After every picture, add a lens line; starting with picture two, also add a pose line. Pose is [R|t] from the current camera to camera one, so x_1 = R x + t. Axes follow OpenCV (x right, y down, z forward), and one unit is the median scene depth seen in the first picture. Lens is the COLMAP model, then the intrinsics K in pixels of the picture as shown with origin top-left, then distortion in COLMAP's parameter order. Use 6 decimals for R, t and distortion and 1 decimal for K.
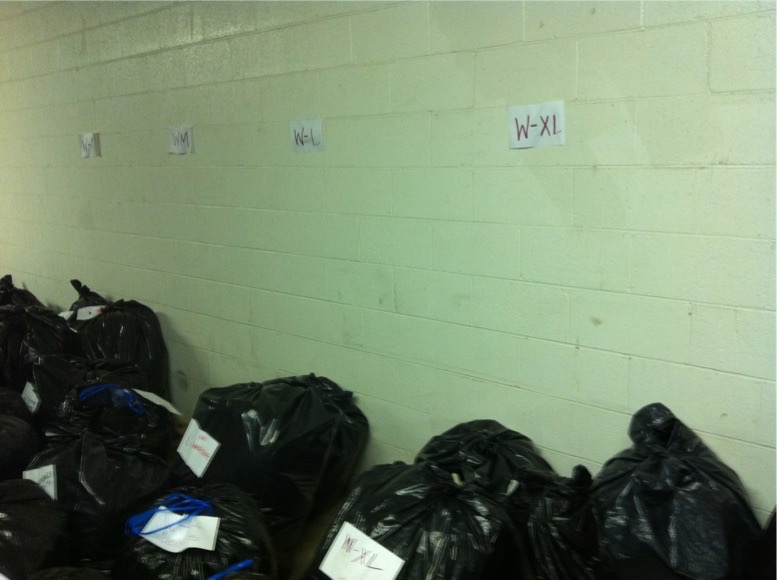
lens RADIAL K [[717.3, 0, 392.9], [0, 717.3, 285.4], [0, 0, 1]] dist [0.057652, -0.141354]
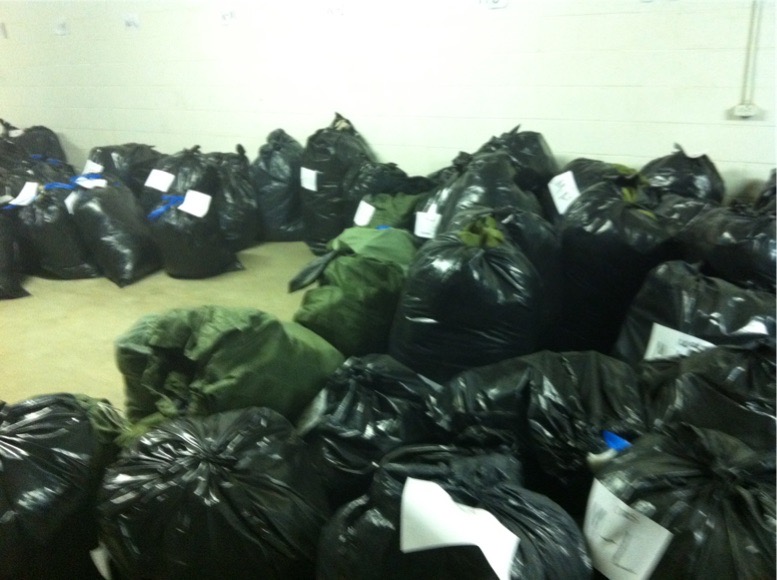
lens RADIAL K [[717.3, 0, 392.9], [0, 717.3, 285.4], [0, 0, 1]] dist [0.057652, -0.141354]
pose [[0.985268, -0.083100, 0.149469, 0.231889], [0.058931, 0.985450, 0.159422, 0.230364], [-0.160542, -0.148265, 0.975830, -1.148157]]
